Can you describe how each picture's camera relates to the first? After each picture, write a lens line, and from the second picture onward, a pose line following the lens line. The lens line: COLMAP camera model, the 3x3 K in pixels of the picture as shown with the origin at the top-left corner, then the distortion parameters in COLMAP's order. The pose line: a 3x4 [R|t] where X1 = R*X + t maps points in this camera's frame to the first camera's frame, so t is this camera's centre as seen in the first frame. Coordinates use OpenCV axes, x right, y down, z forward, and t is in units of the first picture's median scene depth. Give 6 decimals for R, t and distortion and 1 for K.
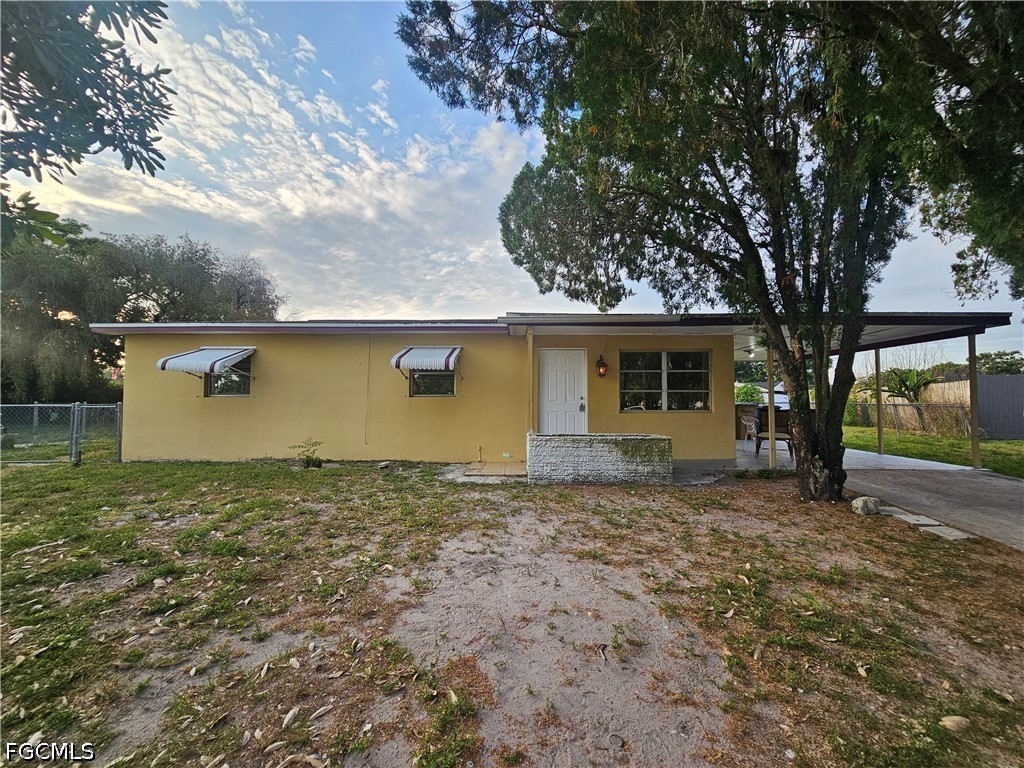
lens RADIAL K [[420.3, 0, 512.2], [0, 420.3, 387.7], [0, 0, 1]] dist [-0.000994, -0.000346]
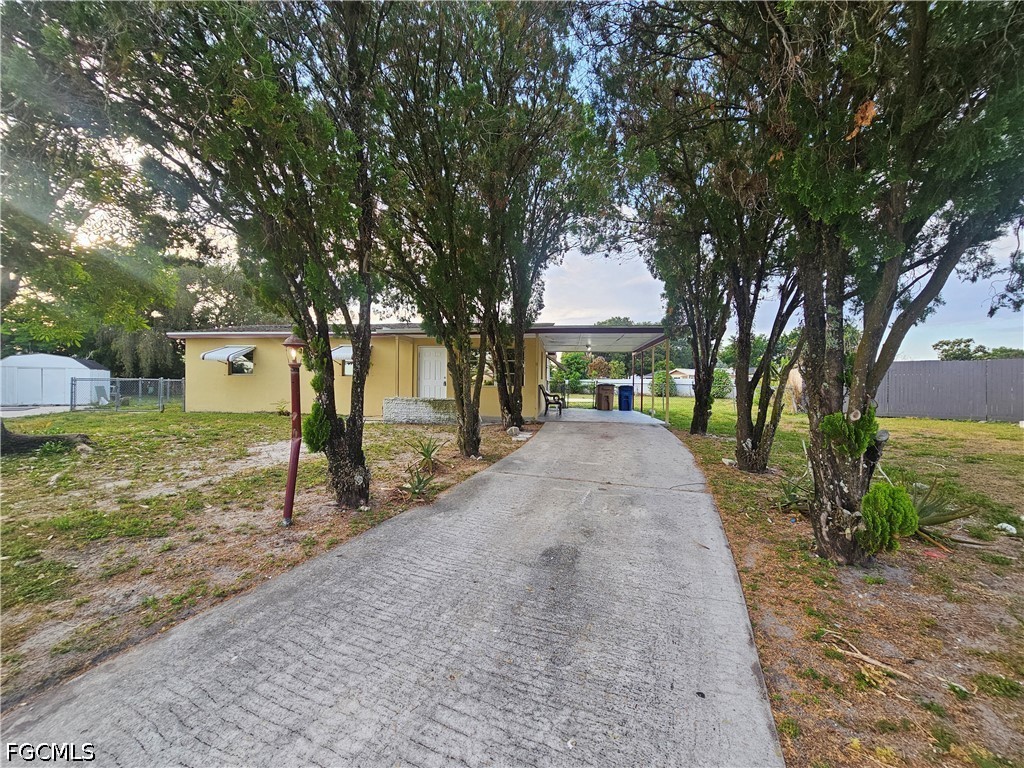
lens RADIAL K [[420.3, 0, 512.2], [0, 420.3, 387.7], [0, 0, 1]] dist [-0.000994, -0.000346]
pose [[0.992884, 0.011481, -0.118529, 0.615408], [-0.006612, 0.999121, 0.041394, -0.004141], [0.118900, -0.040316, 0.992087, -0.557928]]
